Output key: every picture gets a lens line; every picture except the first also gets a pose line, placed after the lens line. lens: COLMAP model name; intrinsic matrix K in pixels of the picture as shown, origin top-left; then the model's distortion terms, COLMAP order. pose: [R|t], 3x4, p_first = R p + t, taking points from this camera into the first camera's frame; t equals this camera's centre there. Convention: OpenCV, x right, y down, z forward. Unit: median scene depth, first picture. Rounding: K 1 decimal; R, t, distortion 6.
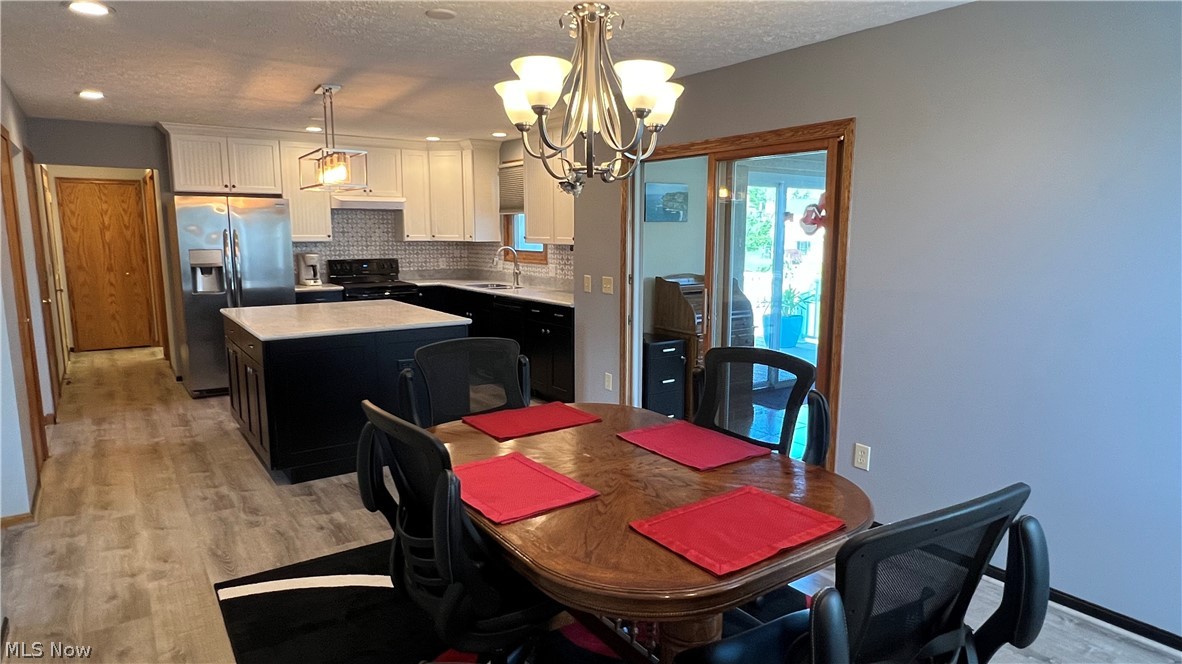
lens RADIAL K [[685.3, 0, 593.0], [0, 685.3, 335.8], [0, 0, 1]] dist [-0.000065, -0.000670]
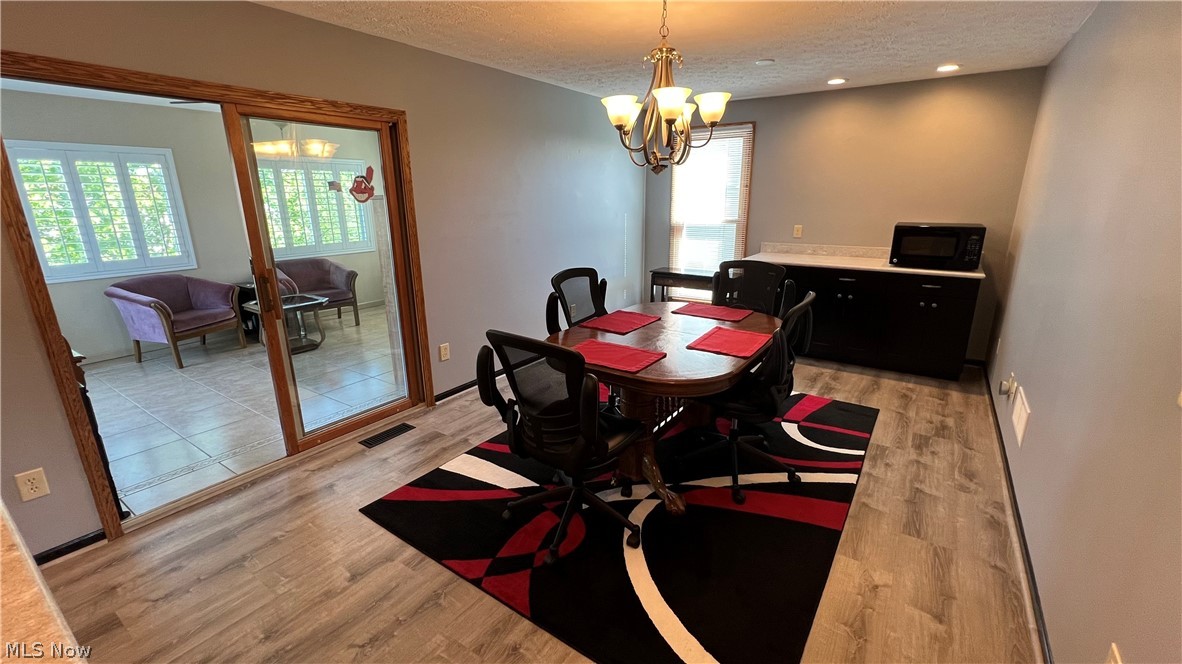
lens RADIAL K [[492.4, 0, 591.0], [0, 492.4, 332.0], [0, 0, 1]] dist [0.000838, -0.000023]
pose [[-0.342740, -0.253416, 0.904605, -0.318494], [0.146373, 0.936763, 0.317883, -0.075411], [-0.927957, 0.241361, -0.283973, 0.466371]]
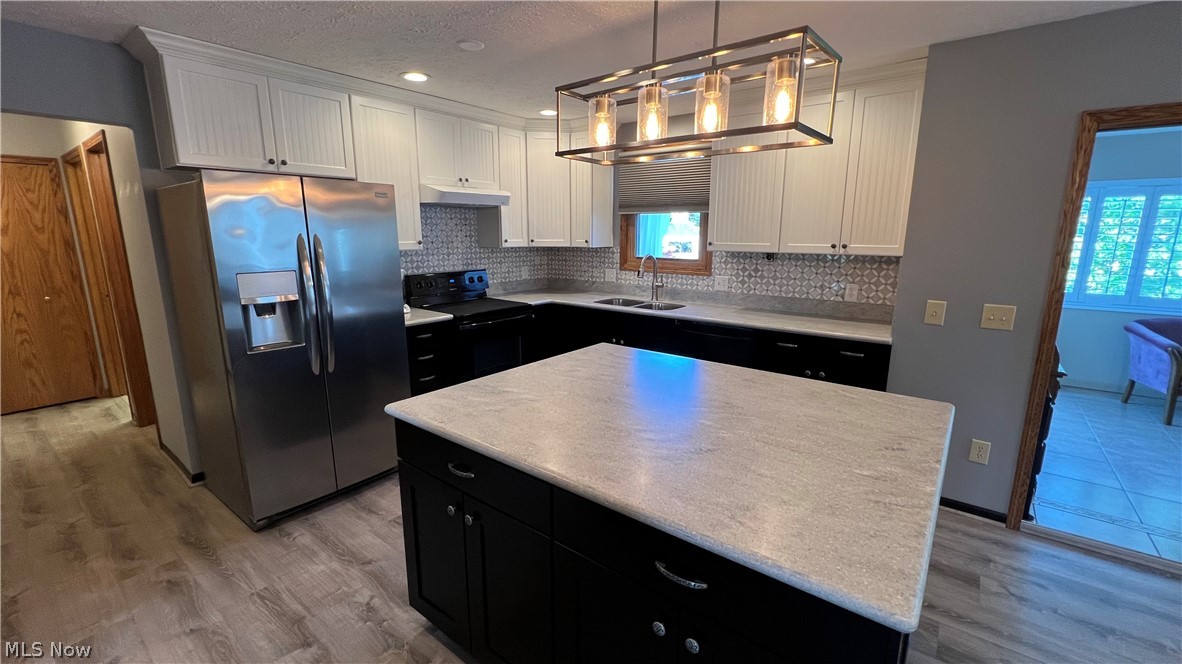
lens RADIAL K [[492.4, 0, 591.0], [0, 492.4, 332.0], [0, 0, 1]] dist [0.000838, -0.000023]
pose [[0.960105, -0.057376, 0.273691, -0.343816], [0.043377, 0.997435, 0.056934, -0.071422], [-0.276255, -0.042791, 0.960131, 0.439324]]
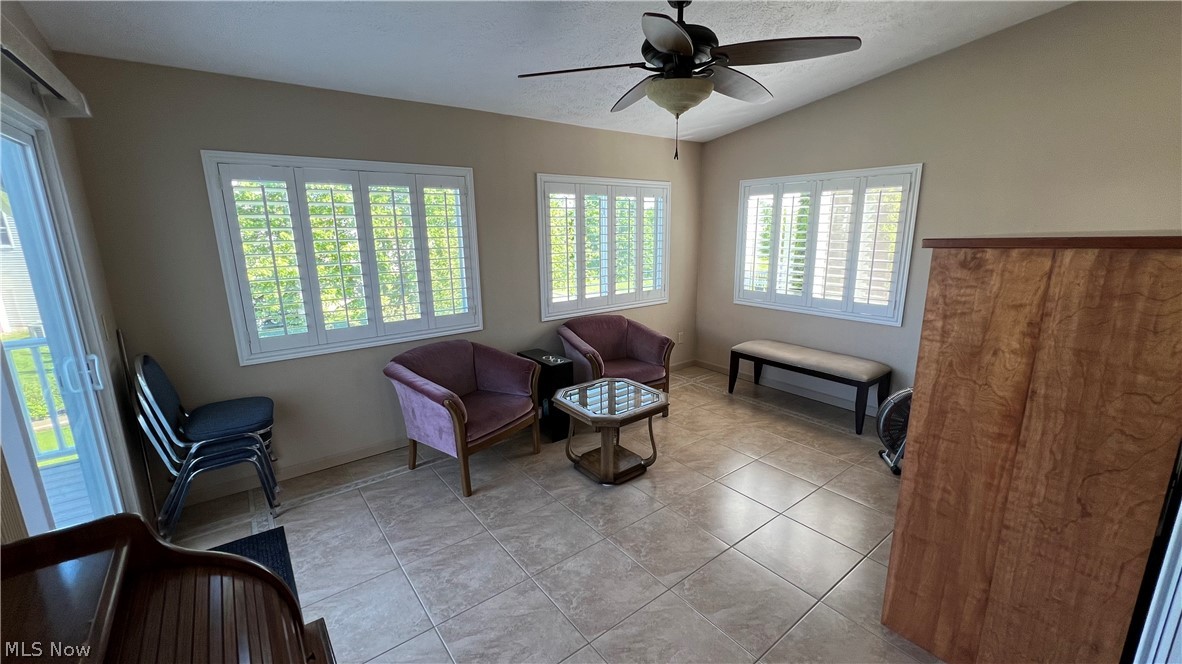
lens RADIAL K [[473.6, 0, 593.4], [0, 473.6, 329.0], [0, 0, 1]] dist [-0.001990, -0.000251]
pose [[-0.042152, -0.222121, 0.974108, 0.054904], [0.158818, 0.961088, 0.226025, -0.113798], [-0.986408, 0.164233, -0.005235, 0.658515]]
